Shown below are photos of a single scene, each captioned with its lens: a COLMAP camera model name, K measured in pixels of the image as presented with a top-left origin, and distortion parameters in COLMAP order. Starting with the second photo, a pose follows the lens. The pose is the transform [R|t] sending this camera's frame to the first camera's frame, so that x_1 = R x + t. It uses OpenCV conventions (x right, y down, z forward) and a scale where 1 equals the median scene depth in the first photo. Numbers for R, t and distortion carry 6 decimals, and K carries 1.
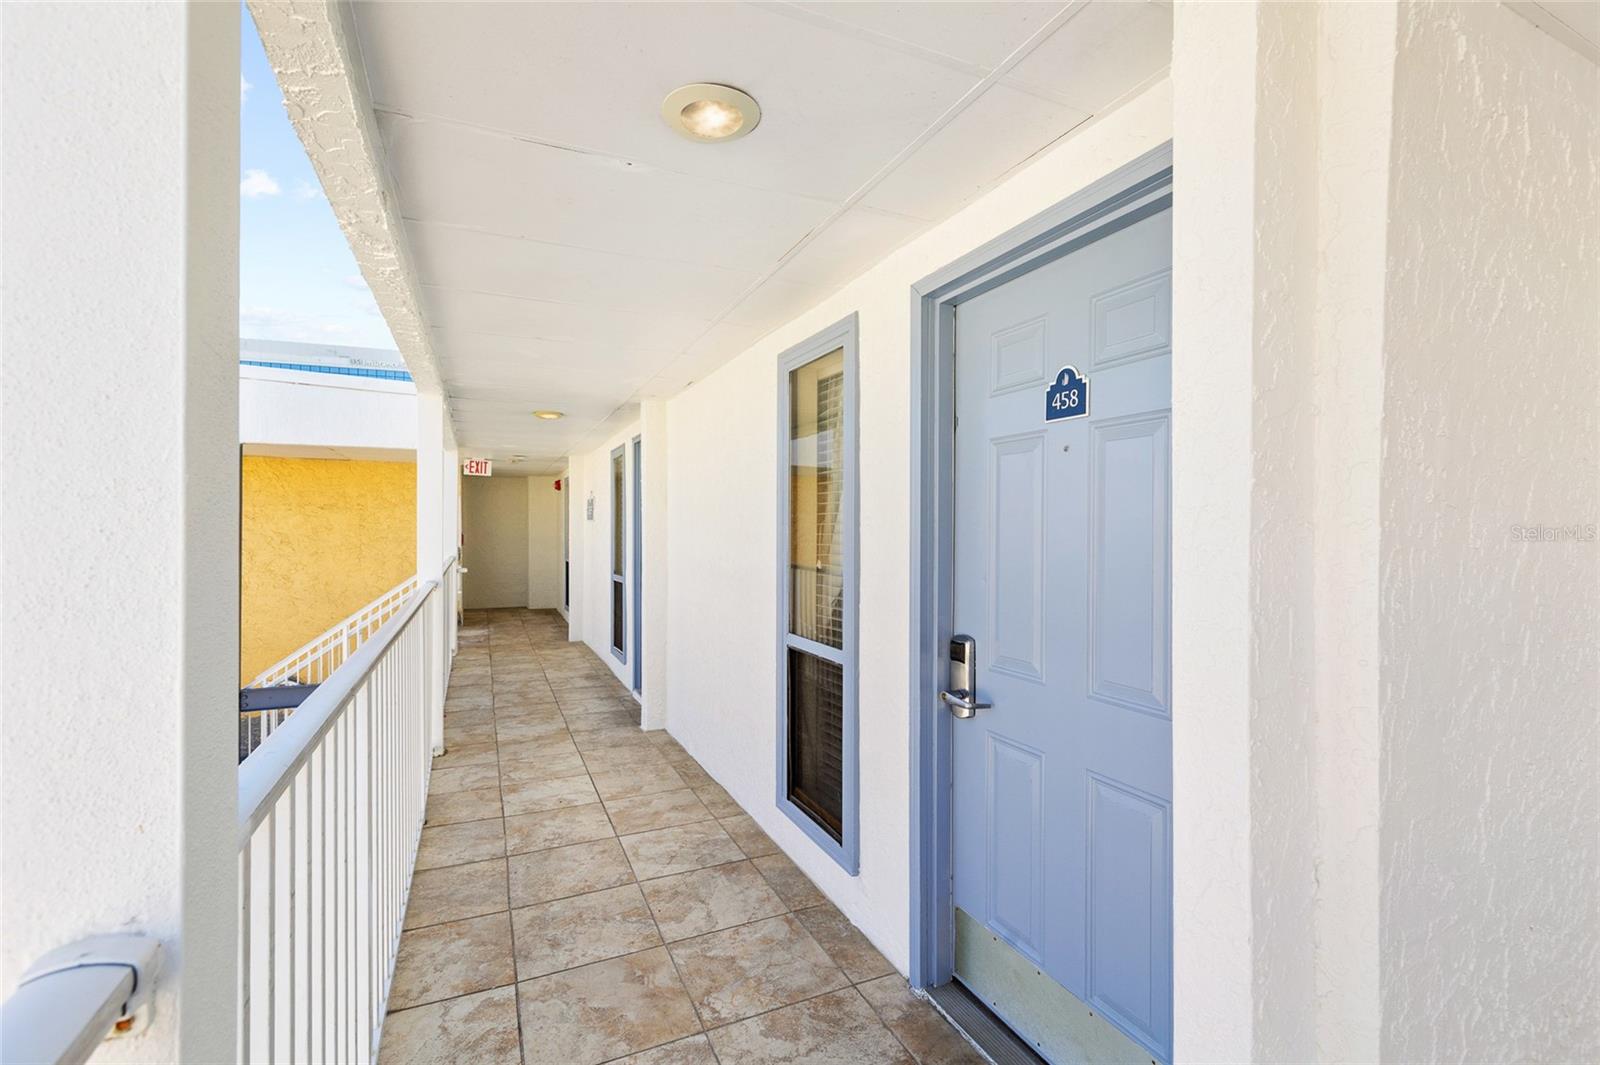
lens RADIAL K [[712.5, 0, 808.6], [0, 712.5, 534.6], [0, 0, 1]] dist [0.000372, -0.001018]
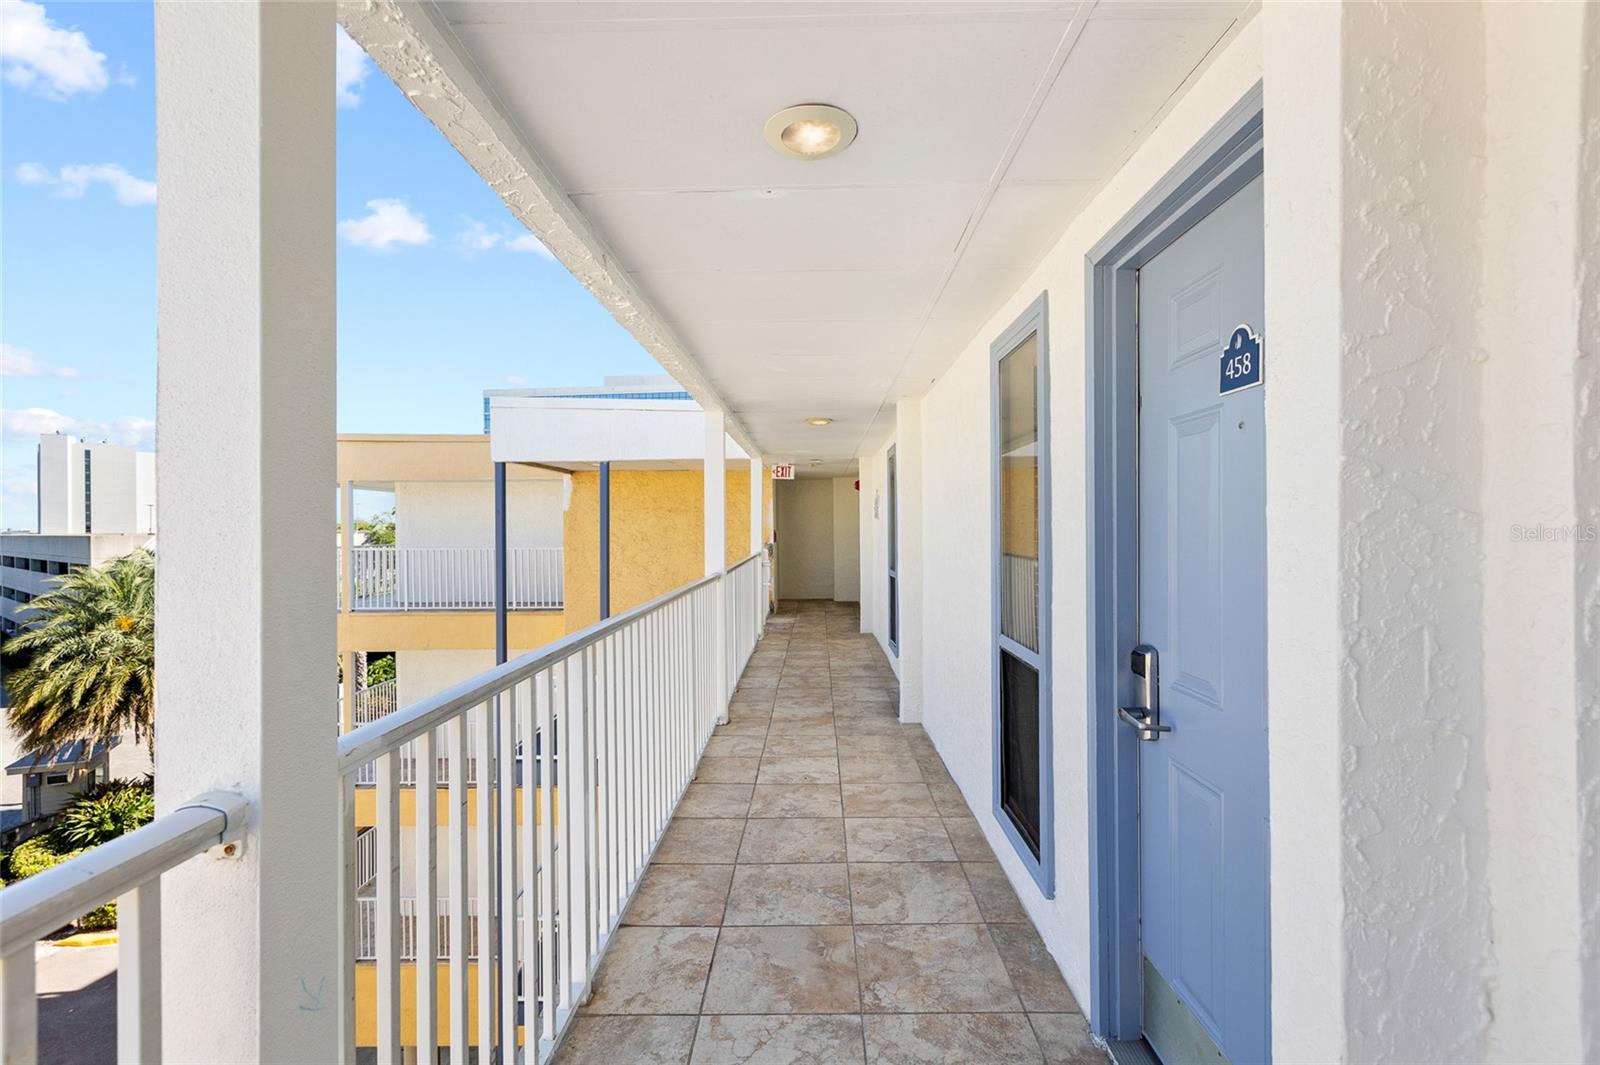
lens RADIAL K [[712.5, 0, 801.5], [0, 712.5, 531.0], [0, 0, 1]] dist [0.000372, -0.001018]
pose [[0.902989, -0.005743, -0.429626, 0.198223], [0.005530, 0.999983, -0.001746, 0.000282], [0.429628, -0.000799, 0.903005, 0.028658]]
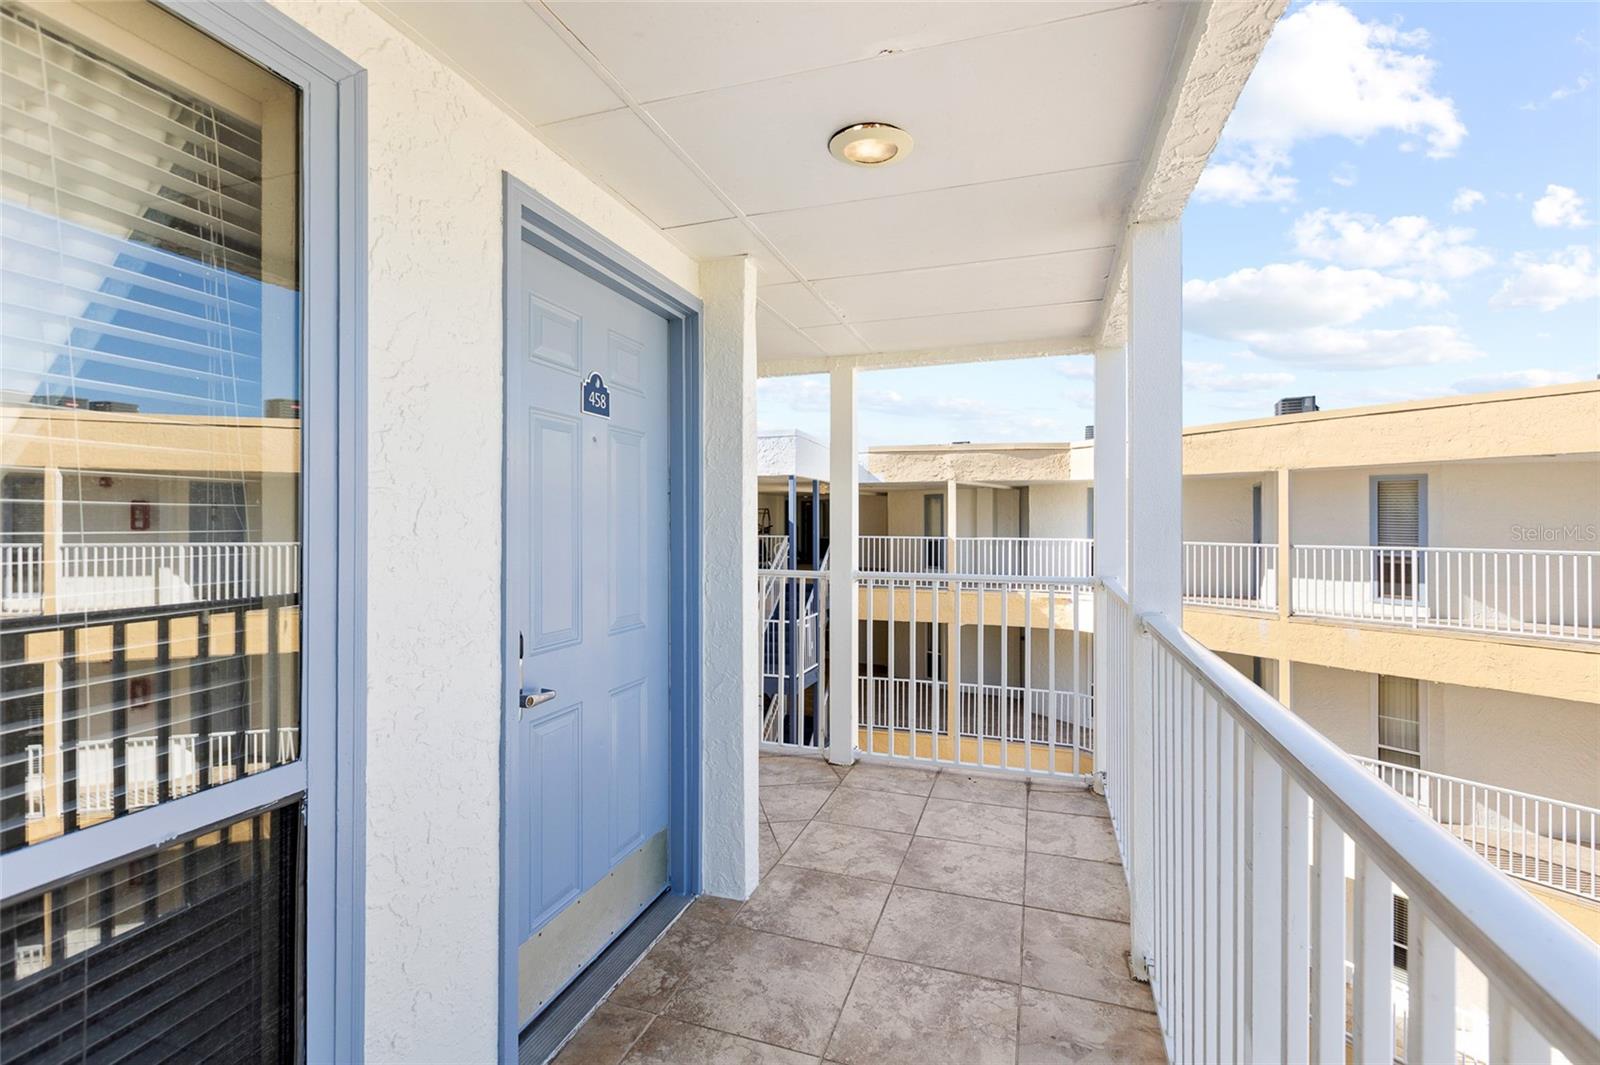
lens RADIAL K [[712.5, 0, 801.4], [0, 712.5, 530.1], [0, 0, 1]] dist [0.000372, -0.001018]
pose [[-0.726959, -0.003927, 0.686670, -0.564564], [0.003539, 0.999949, 0.009466, 0.018135], [-0.686672, 0.009312, -0.726908, 1.273396]]
